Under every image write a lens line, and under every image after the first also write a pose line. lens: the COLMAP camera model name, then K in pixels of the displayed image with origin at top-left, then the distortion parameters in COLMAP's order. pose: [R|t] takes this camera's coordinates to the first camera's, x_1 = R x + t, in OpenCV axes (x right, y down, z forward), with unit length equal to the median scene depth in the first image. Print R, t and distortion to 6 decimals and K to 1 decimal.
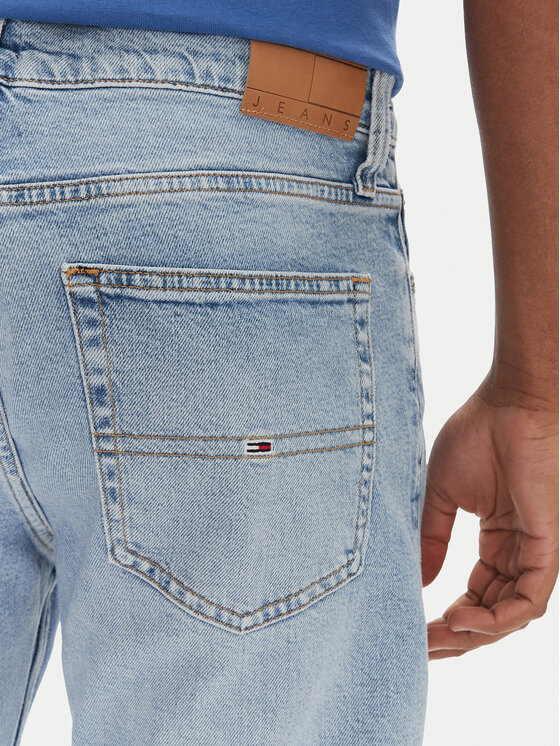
lens RADIAL K [[979.9, 0, 281.3], [0, 979.9, 371.9], [0, 0, 1]] dist [-0.158982, 0.000000]
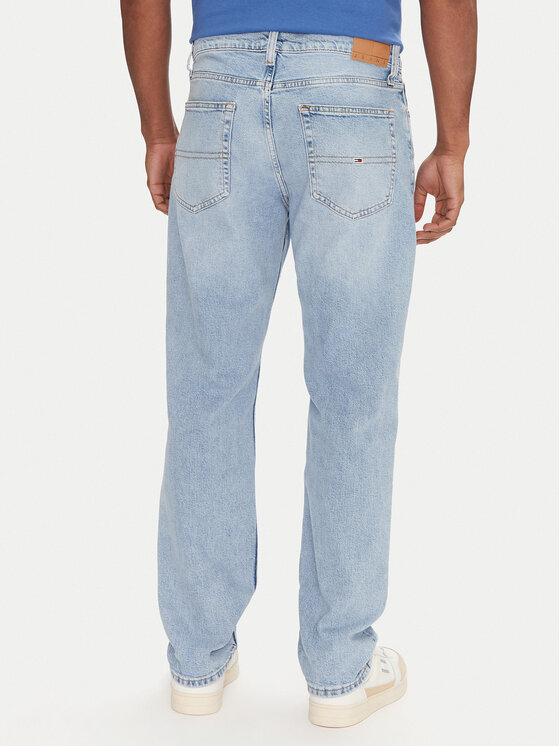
lens RADIAL K [[979.9, 0, 280.0], [0, 979.9, 372.3], [0, 0, 1]] dist [-0.158982, 0.000000]
pose [[0.994512, -0.003677, -0.104554, 0.053859], [0.005655, 0.999810, 0.018632, 0.714979], [0.104466, -0.019121, 0.994345, -2.236852]]
